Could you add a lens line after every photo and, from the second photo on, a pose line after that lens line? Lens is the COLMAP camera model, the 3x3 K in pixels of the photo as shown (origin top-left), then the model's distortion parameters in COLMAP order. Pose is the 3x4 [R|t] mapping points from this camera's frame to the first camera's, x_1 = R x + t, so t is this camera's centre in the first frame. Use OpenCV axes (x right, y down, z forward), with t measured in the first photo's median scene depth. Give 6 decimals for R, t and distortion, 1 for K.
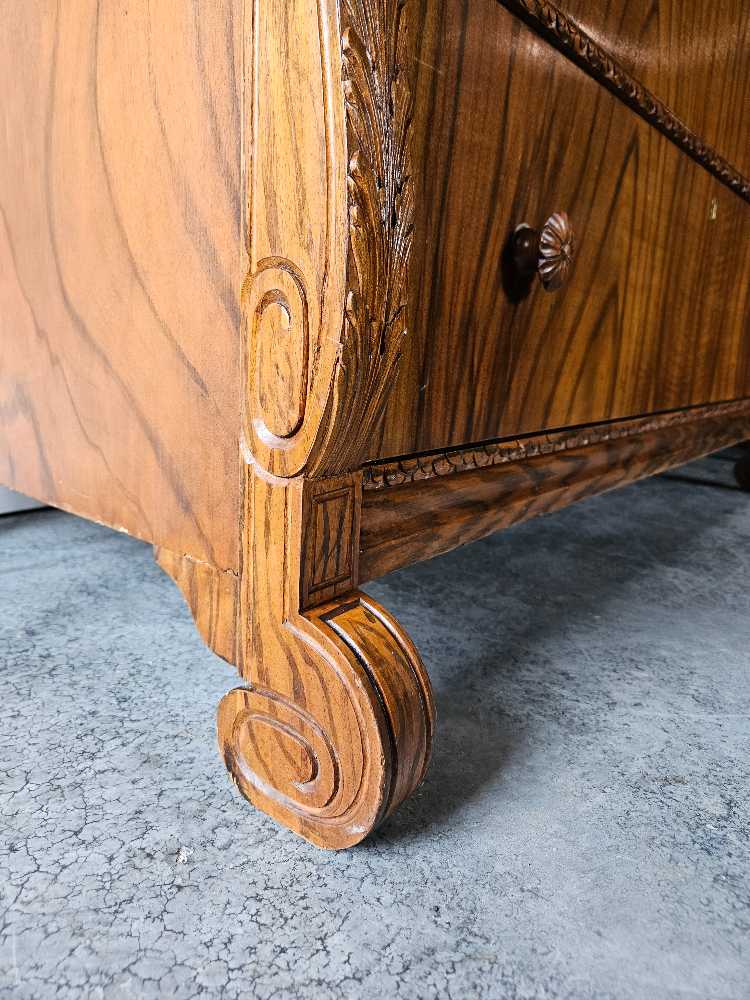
lens RADIAL K [[691.0, 0, 375.5], [0, 691.0, 487.9], [0, 0, 1]] dist [0.043121, -0.051627]
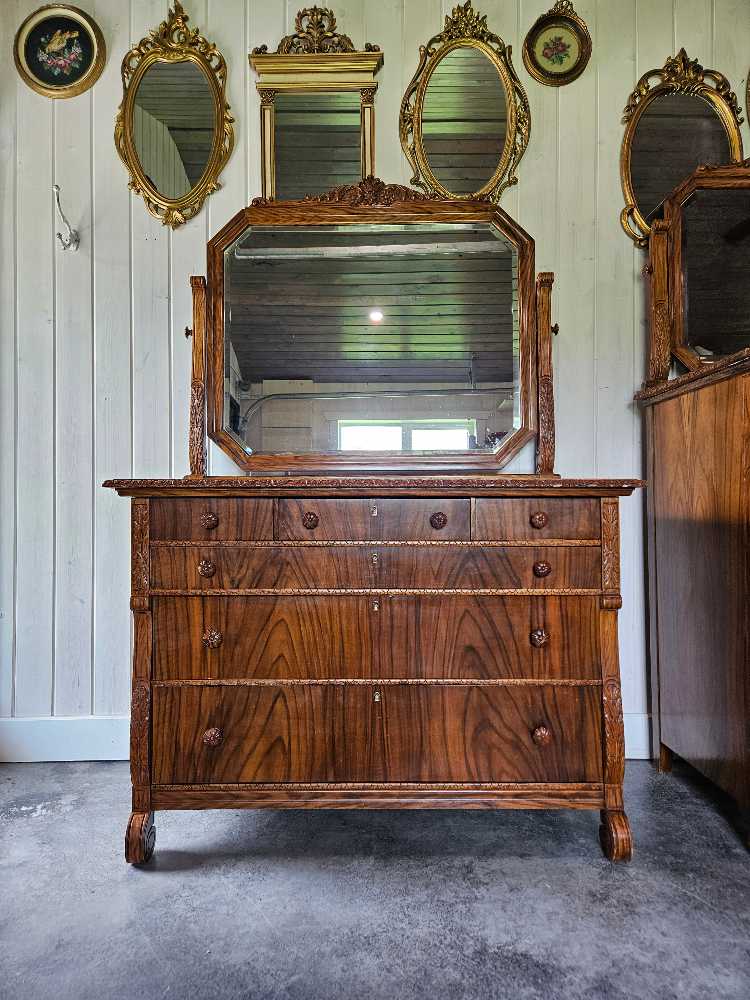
lens RADIAL K [[678.6, 0, 373.5], [0, 678.6, 493.8], [0, 0, 1]] dist [0.073803, -0.066766]
pose [[0.639112, -0.066899, -0.766199, 3.990626], [-0.136912, 0.970403, -0.198931, -1.044163], [0.756830, 0.232041, 0.611037, -1.058111]]
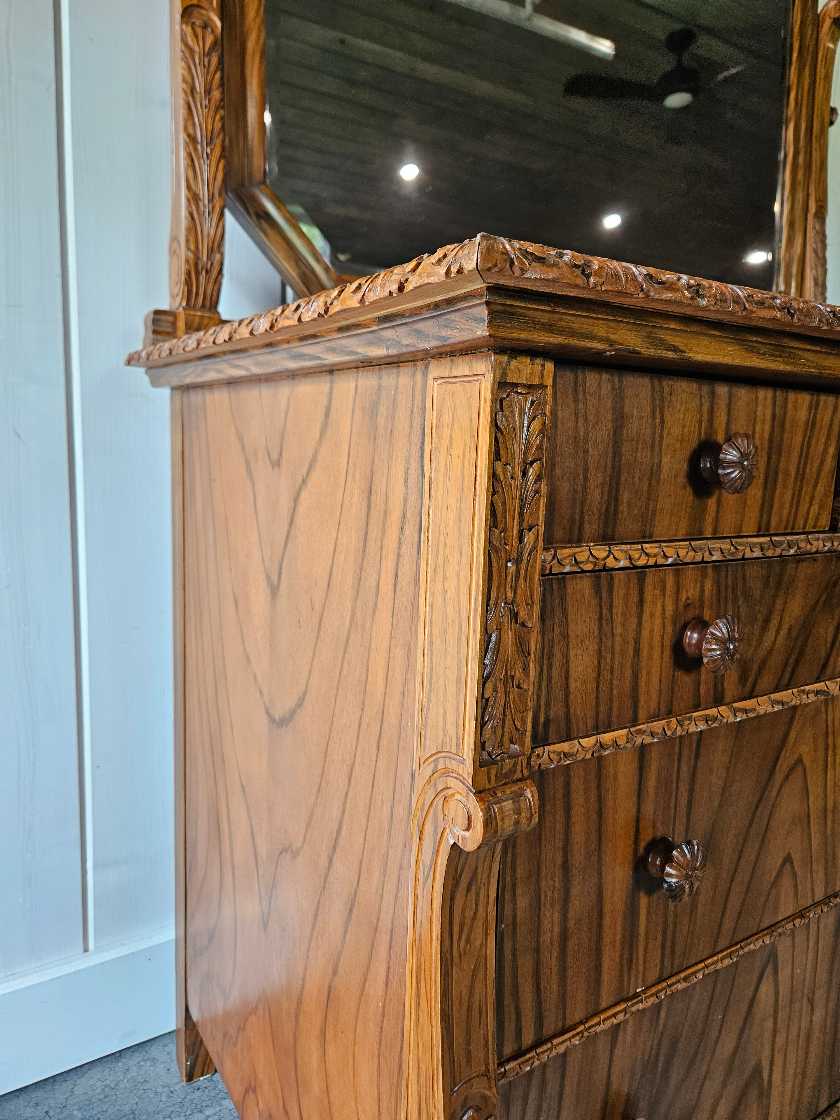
lens RADIAL K [[776.9, 0, 414.9], [0, 776.9, 555.5], [0, 0, 1]] dist [0.053481, -0.060474]
pose [[0.950411, 0.033488, -0.309189, 0.243437], [-0.059386, 0.995434, -0.074731, -1.296128], [0.305275, 0.089387, 0.948060, -0.590467]]
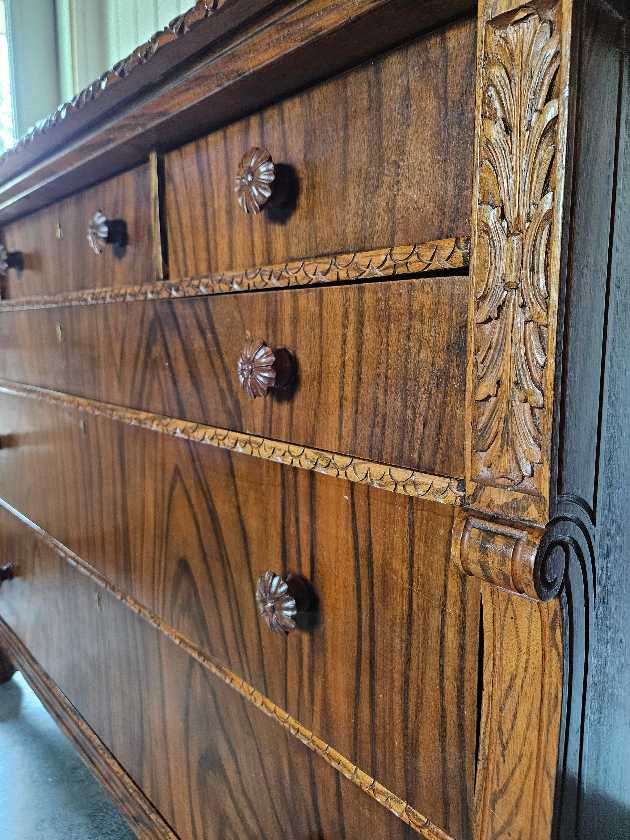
lens RADIAL K [[580.5, 0, 315.4], [0, 580.5, 409.8], [0, 0, 1]] dist [0.043121, -0.051627]
pose [[-0.141766, 0.087108, -0.986060, 2.451354], [-0.221396, 0.968097, 0.117351, -1.612560], [0.964824, 0.234947, -0.117958, 2.426440]]
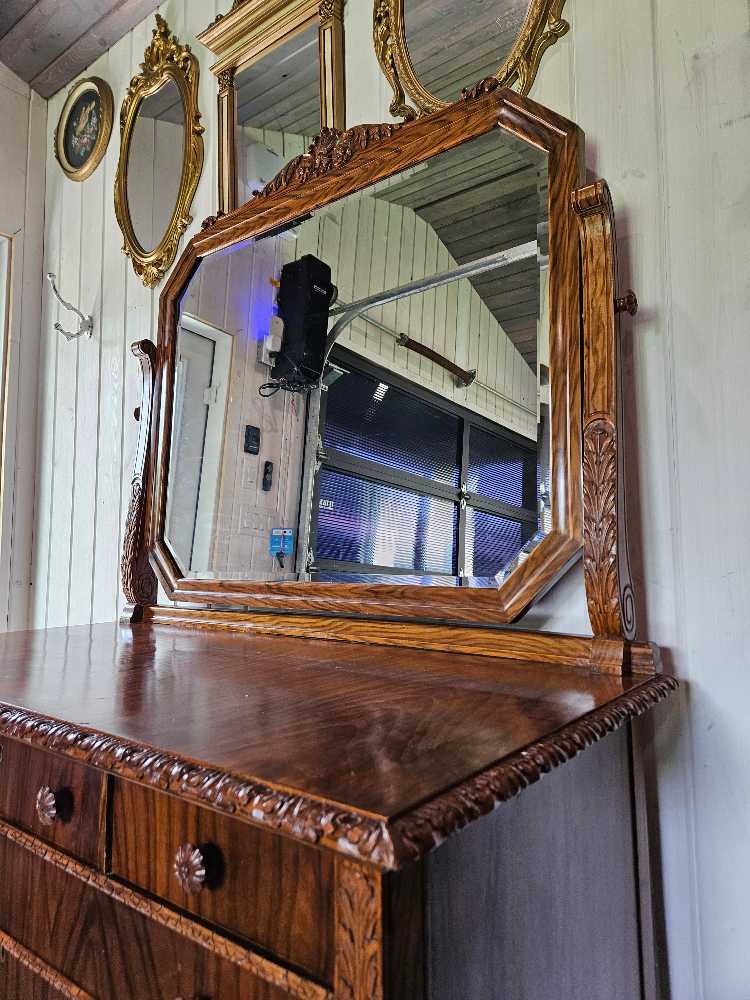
lens RADIAL K [[680.4, 0, 372.6], [0, 680.4, 479.0], [0, 0, 1]] dist [0.061288, -0.046942]
pose [[0.017232, -0.148297, -0.988793, 3.073081], [-0.215643, 0.965114, -0.148504, -2.464631], [0.976320, 0.215786, -0.015348, 2.362102]]
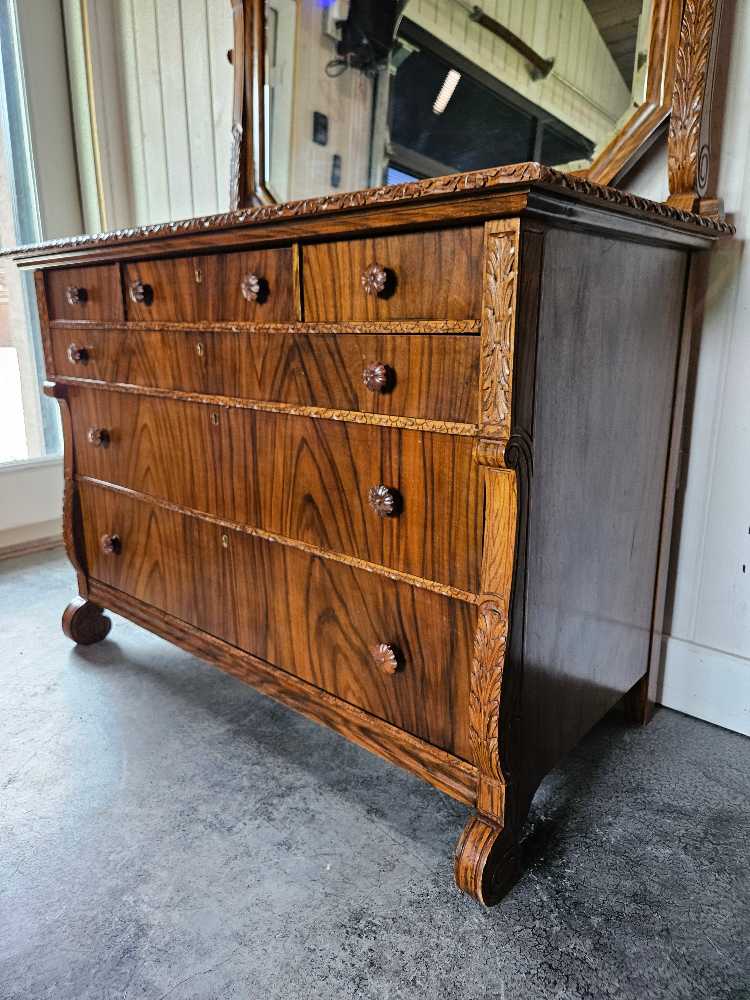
lens RADIAL K [[689.2, 0, 370.3], [0, 689.2, 495.1], [0, 0, 1]] dist [0.063059, -0.056224]
pose [[-0.047021, 0.193602, -0.979953, 3.721169], [-0.219485, 0.955060, 0.199215, -1.618312], [0.974482, 0.224452, -0.002415, 2.288123]]
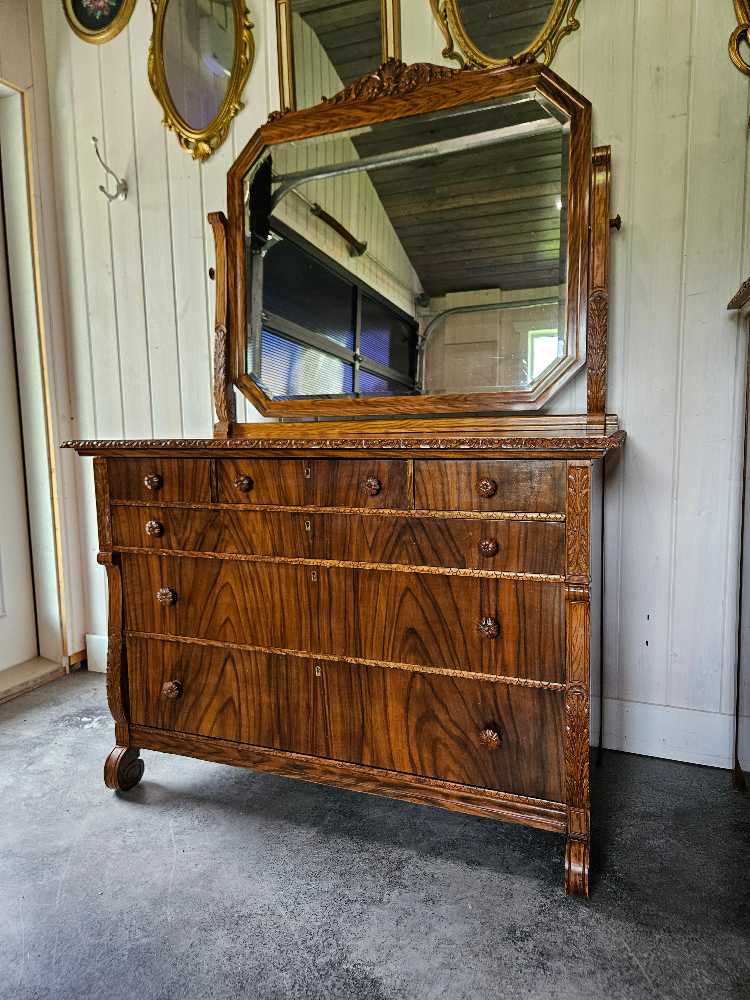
lens RADIAL K [[689.2, 0, 370.3], [0, 689.2, 495.1], [0, 0, 1]] dist [0.063059, -0.056224]
pose [[0.297280, 0.048471, -0.953559, 4.515375], [-0.178371, 0.983947, -0.005594, -1.672954], [0.937981, 0.171751, 0.301154, 0.657876]]
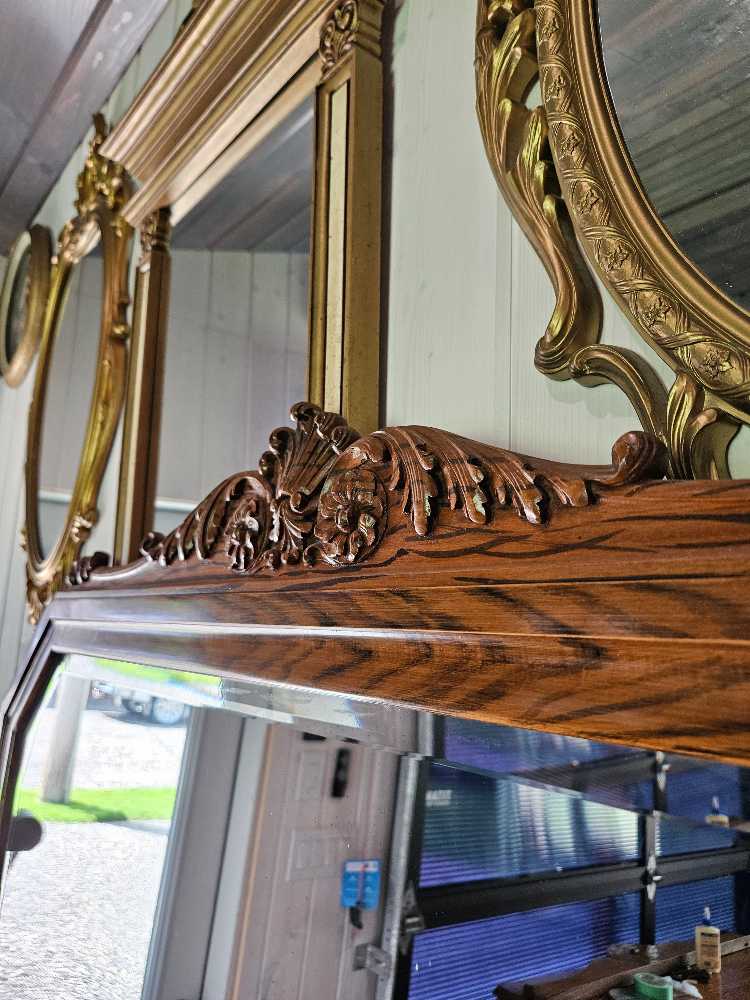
lens RADIAL K [[680.4, 0, 372.6], [0, 680.4, 479.0], [0, 0, 1]] dist [0.061288, -0.046942]
pose [[-0.184237, -0.251228, -0.950232, 0.833638], [-0.268967, 0.942765, -0.197105, -4.337444], [0.945364, 0.219267, -0.241264, 2.052578]]
